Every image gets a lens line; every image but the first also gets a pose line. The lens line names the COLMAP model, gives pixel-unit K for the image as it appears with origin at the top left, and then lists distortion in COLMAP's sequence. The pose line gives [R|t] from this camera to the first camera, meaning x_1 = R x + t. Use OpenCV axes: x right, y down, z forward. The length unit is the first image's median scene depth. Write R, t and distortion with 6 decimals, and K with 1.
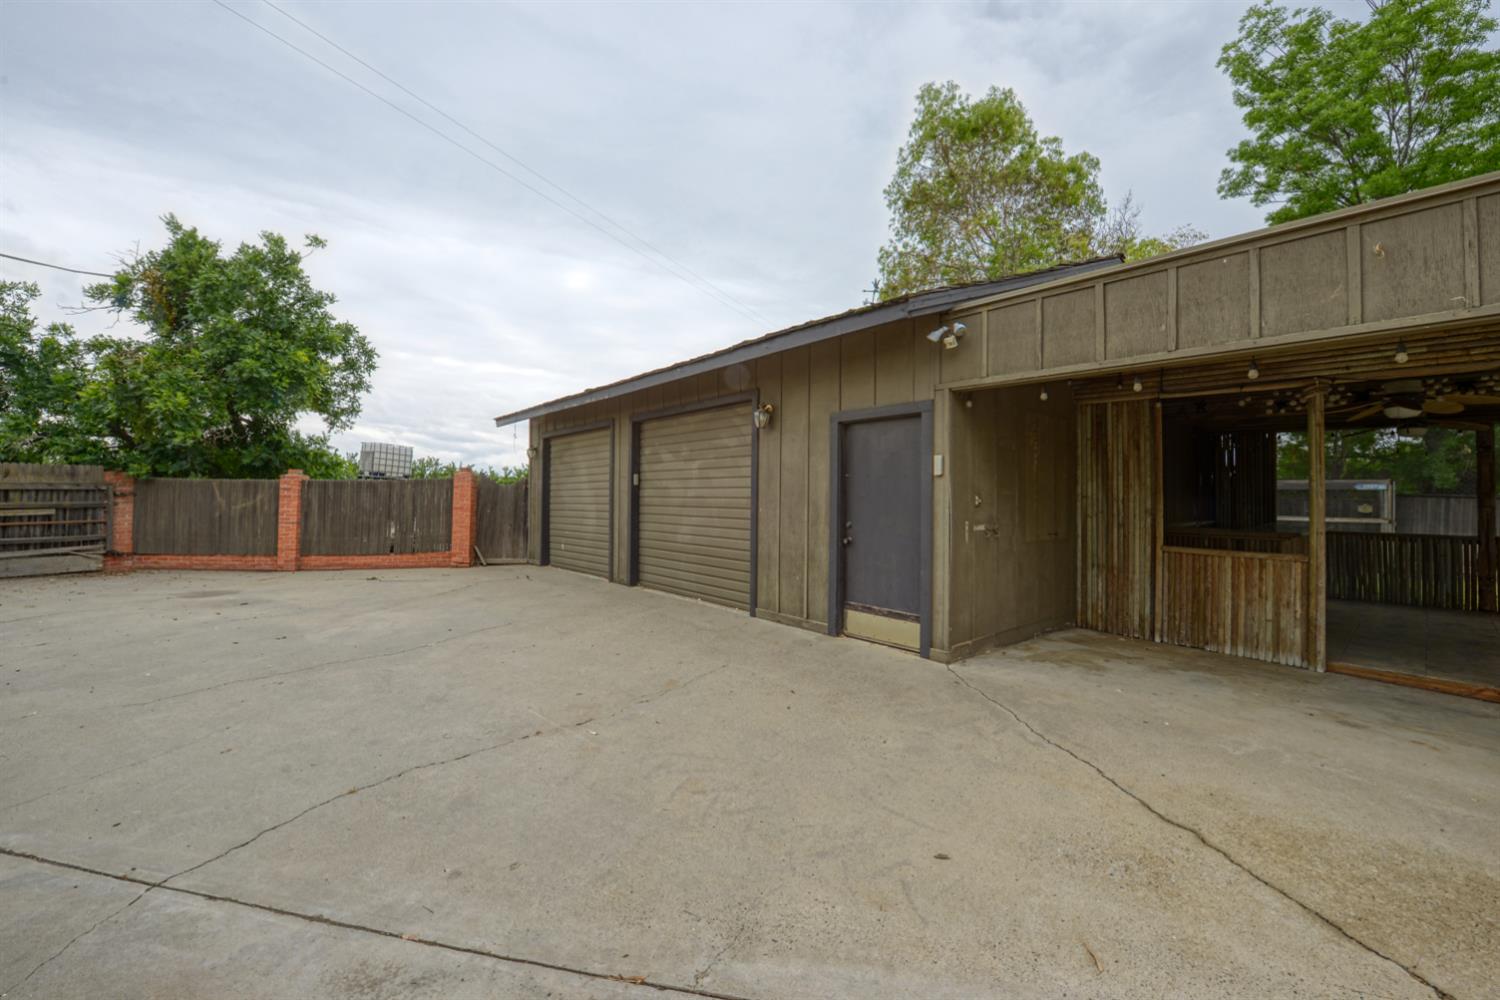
lens RADIAL K [[599.9, 0, 744.4], [0, 599.9, 485.1], [0, 0, 1]] dist [-0.015824, -0.001628]
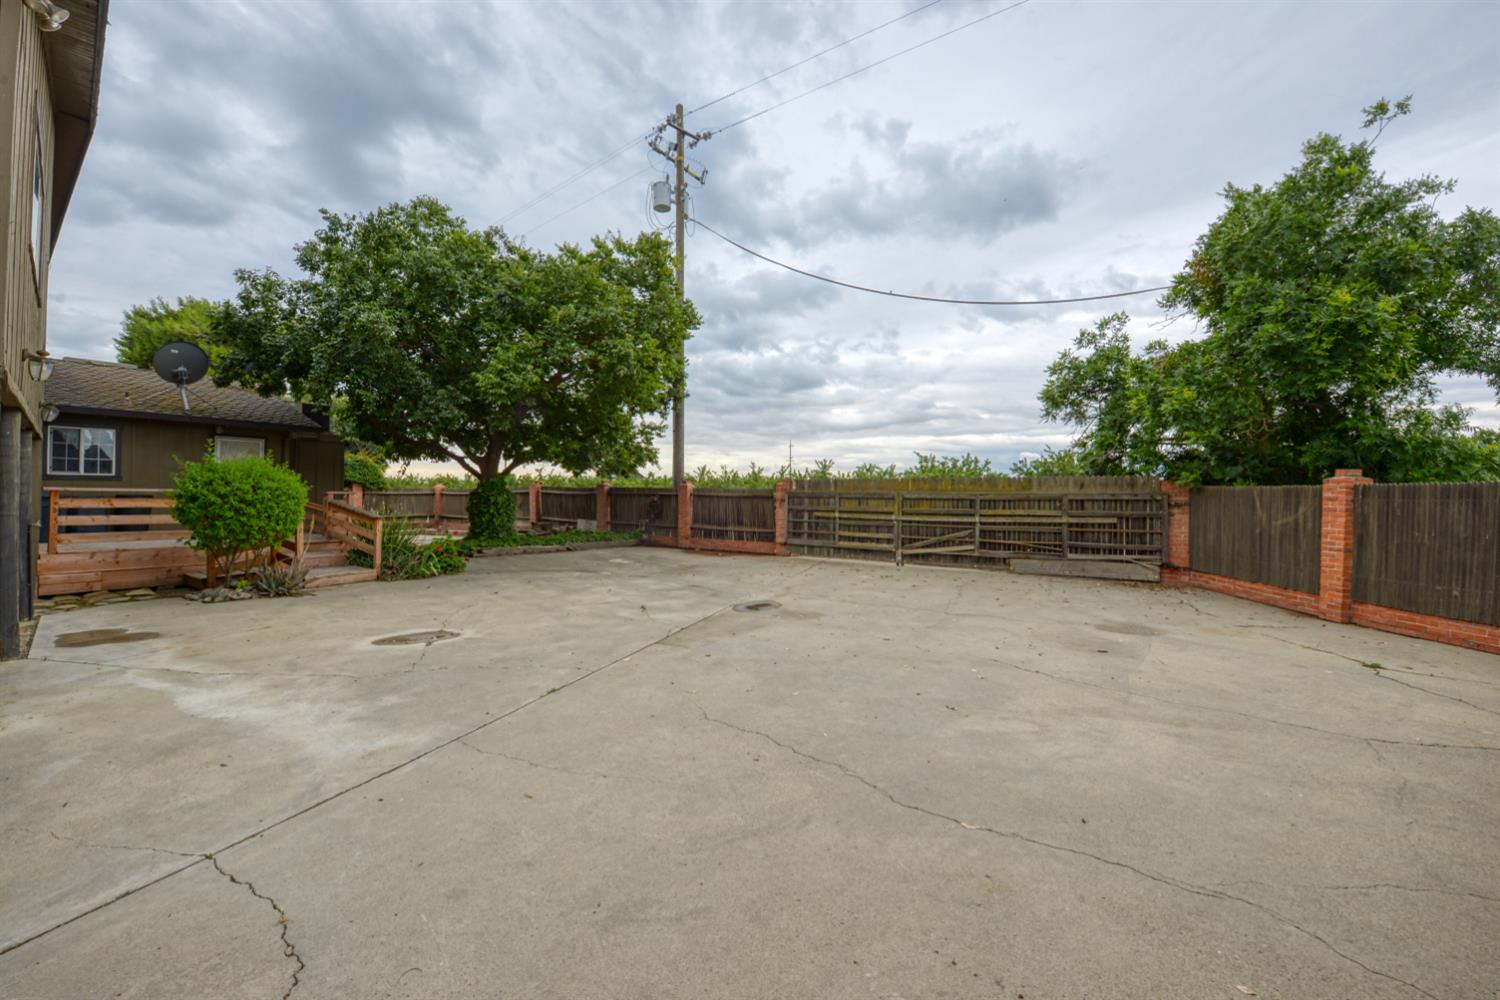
lens RADIAL K [[599.9, 0, 749.4], [0, 599.9, 486.7], [0, 0, 1]] dist [-0.015824, -0.001628]
pose [[-0.157824, -0.018378, -0.987296, -0.005258], [0.011129, 0.999730, -0.020389, -0.001081], [0.987405, -0.014206, -0.157576, 0.464080]]
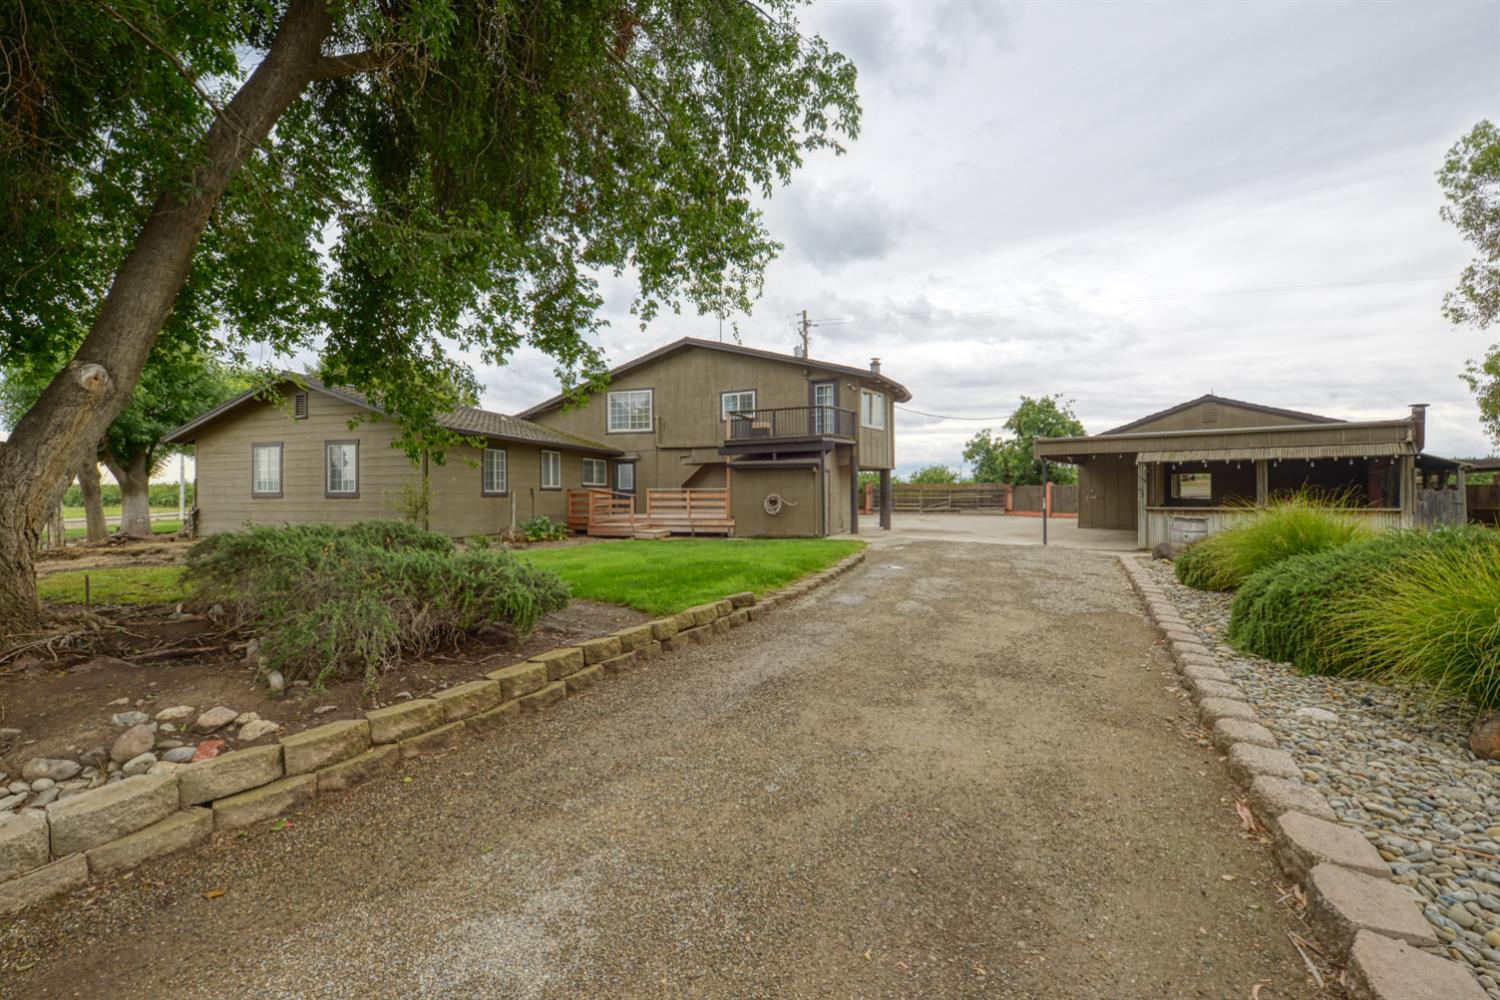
lens RADIAL K [[599.9, 0, 748.8], [0, 599.9, 496.2], [0, 0, 1]] dist [-0.015824, -0.001628]
pose [[0.171474, -0.003047, -0.985184, 1.845616], [0.025241, 0.999681, 0.001301, 0.002752], [0.984865, -0.025090, 0.171496, -0.920305]]
